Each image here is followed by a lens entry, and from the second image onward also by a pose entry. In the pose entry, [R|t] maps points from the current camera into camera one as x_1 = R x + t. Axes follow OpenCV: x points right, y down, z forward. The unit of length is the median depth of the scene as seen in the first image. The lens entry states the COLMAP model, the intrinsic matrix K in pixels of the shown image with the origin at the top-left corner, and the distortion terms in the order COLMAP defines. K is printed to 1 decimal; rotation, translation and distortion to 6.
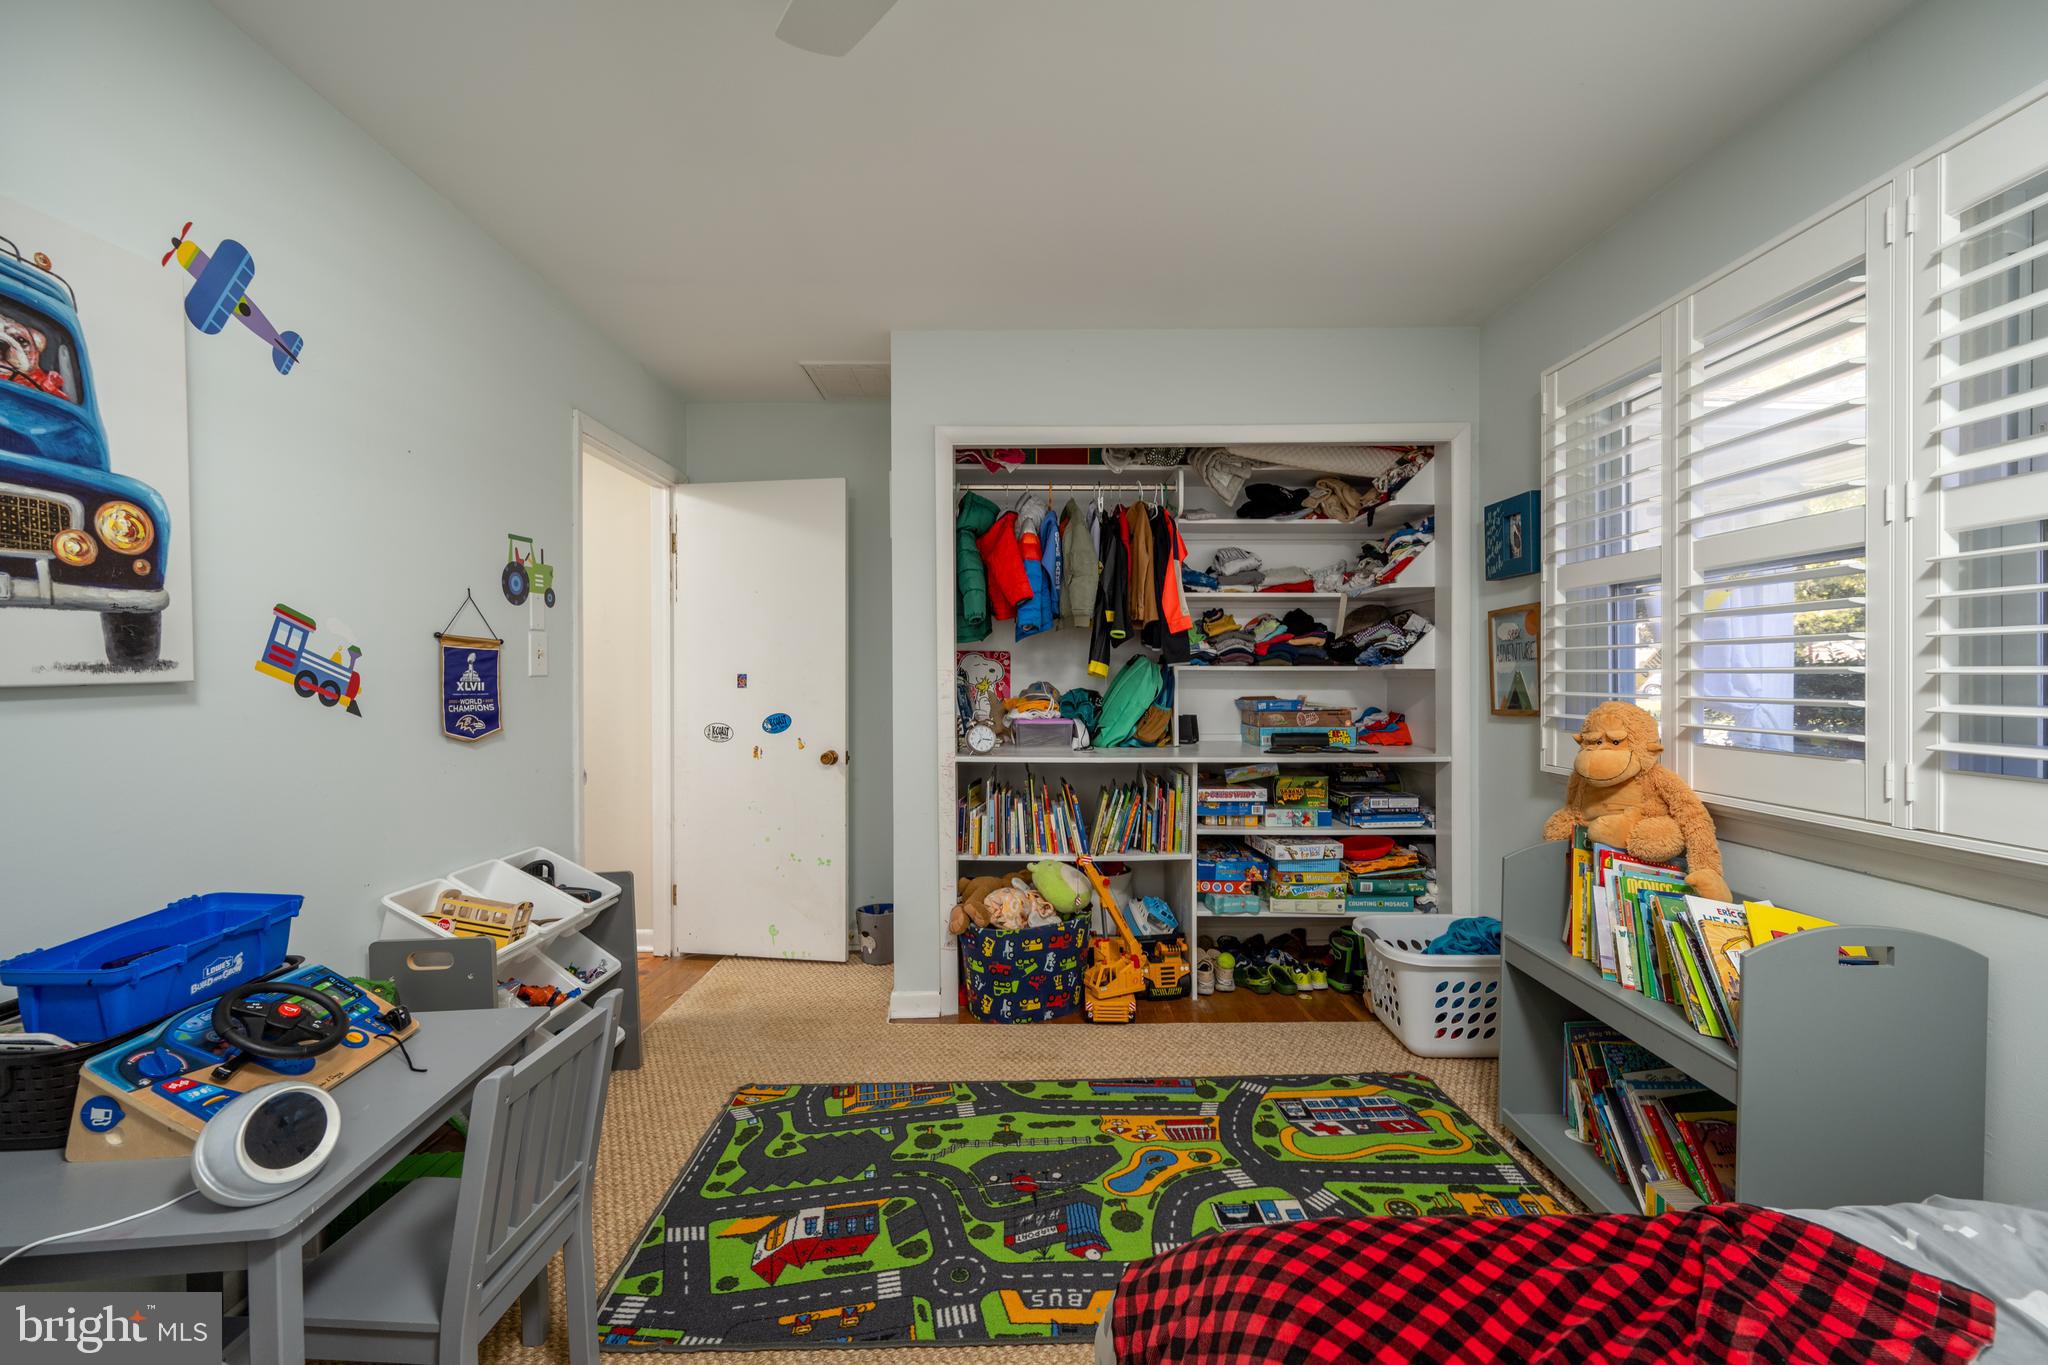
lens RADIAL K [[806.3, 0, 1032.5], [0, 806.3, 680.5], [0, 0, 1]] dist [-0.002050, 0.000045]
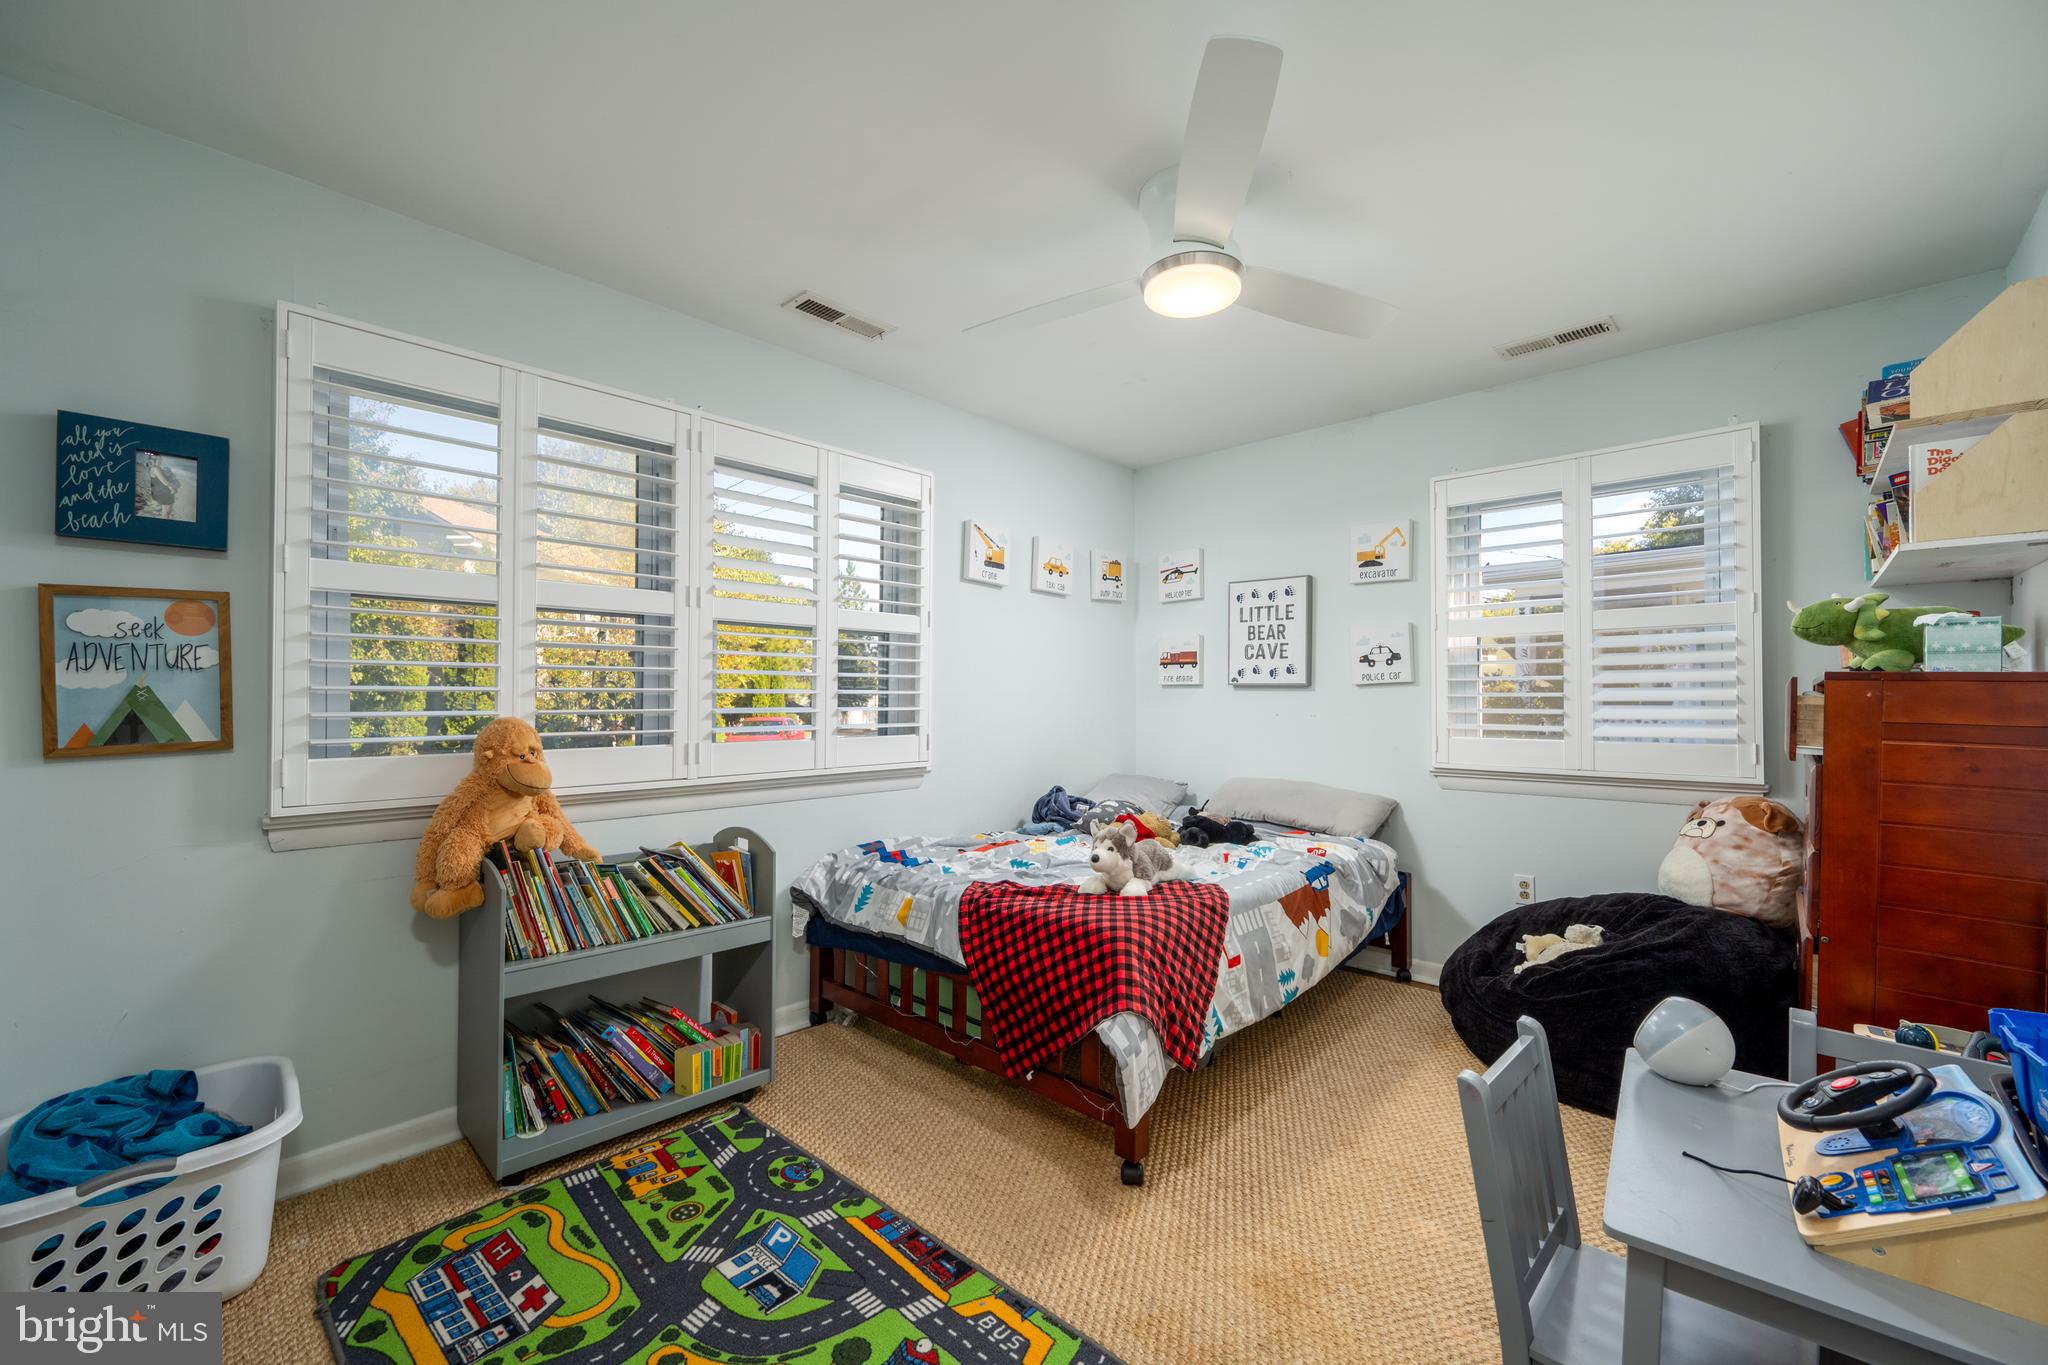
lens RADIAL K [[838.7, 0, 1046.4], [0, 838.7, 681.3], [0, 0, 1]] dist [-0.002878, -0.000284]
pose [[-0.737572, 0.010782, 0.675182, -0.530132], [0.004476, 0.999929, -0.011078, -0.004604], [-0.675253, -0.005149, -0.737568, 1.293553]]
